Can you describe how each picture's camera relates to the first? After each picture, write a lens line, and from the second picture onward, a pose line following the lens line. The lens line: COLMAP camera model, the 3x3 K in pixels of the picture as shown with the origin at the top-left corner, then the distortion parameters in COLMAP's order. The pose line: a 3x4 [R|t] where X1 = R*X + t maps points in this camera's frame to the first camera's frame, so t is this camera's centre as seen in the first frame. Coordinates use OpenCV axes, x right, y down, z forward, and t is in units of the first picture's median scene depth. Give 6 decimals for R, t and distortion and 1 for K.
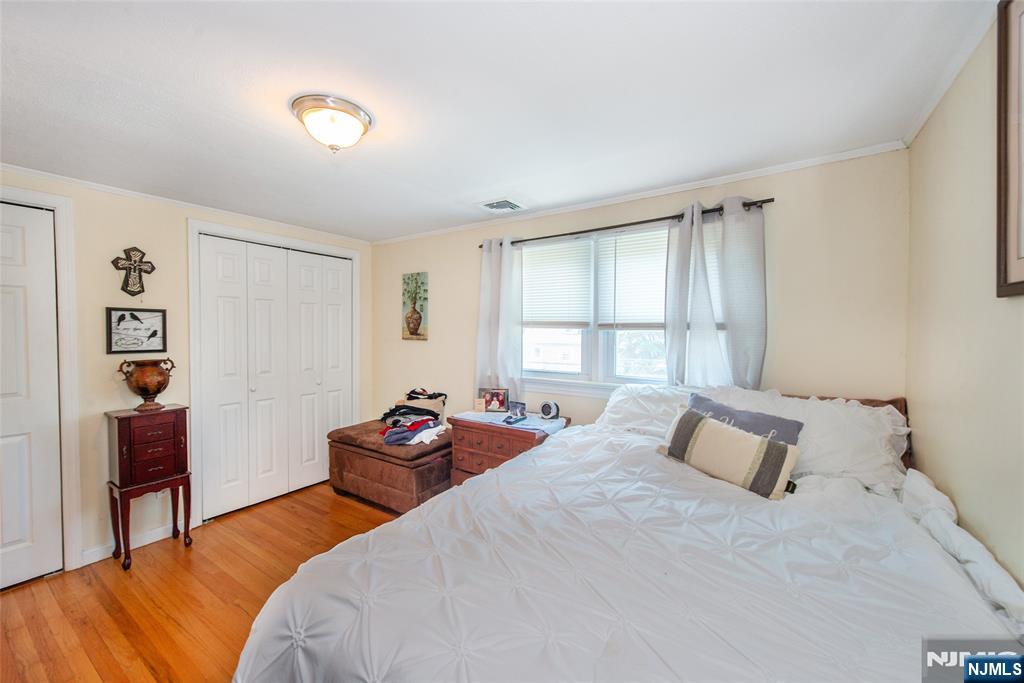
lens RADIAL K [[408.8, 0, 507.1], [0, 408.8, 340.2], [0, 0, 1]] dist [0.014867, -0.000588]
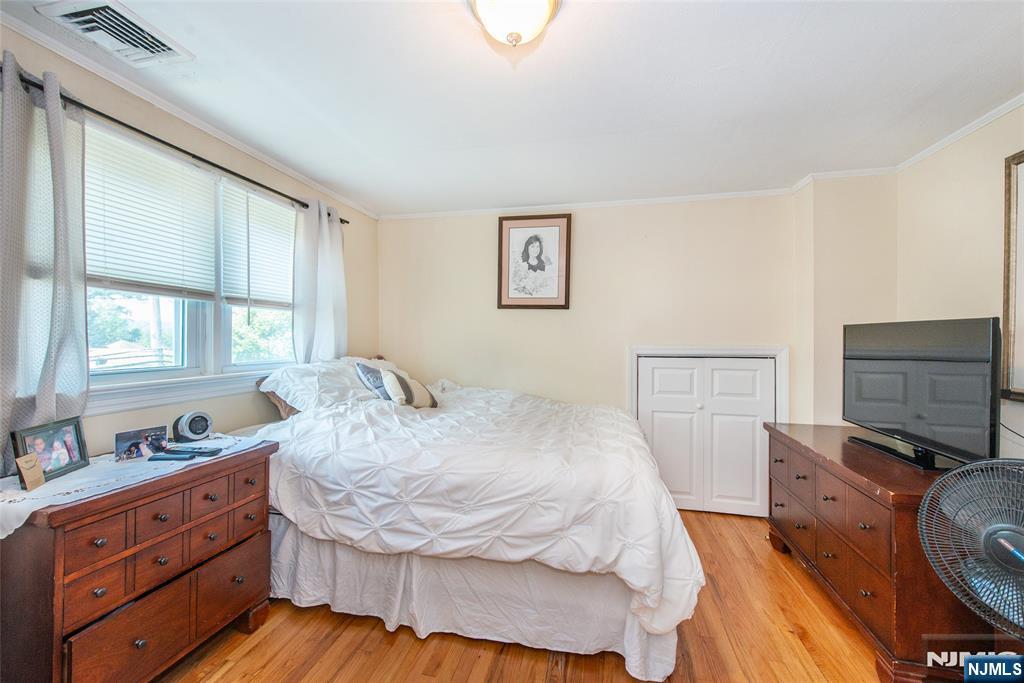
lens RADIAL K [[408.8, 0, 507.1], [0, 408.8, 340.2], [0, 0, 1]] dist [0.014867, -0.000588]
pose [[-0.355053, -0.012728, 0.934760, -0.709795], [0.008096, 0.999828, 0.016689, 0.034176], [-0.934811, 0.013493, -0.354888, 0.825274]]
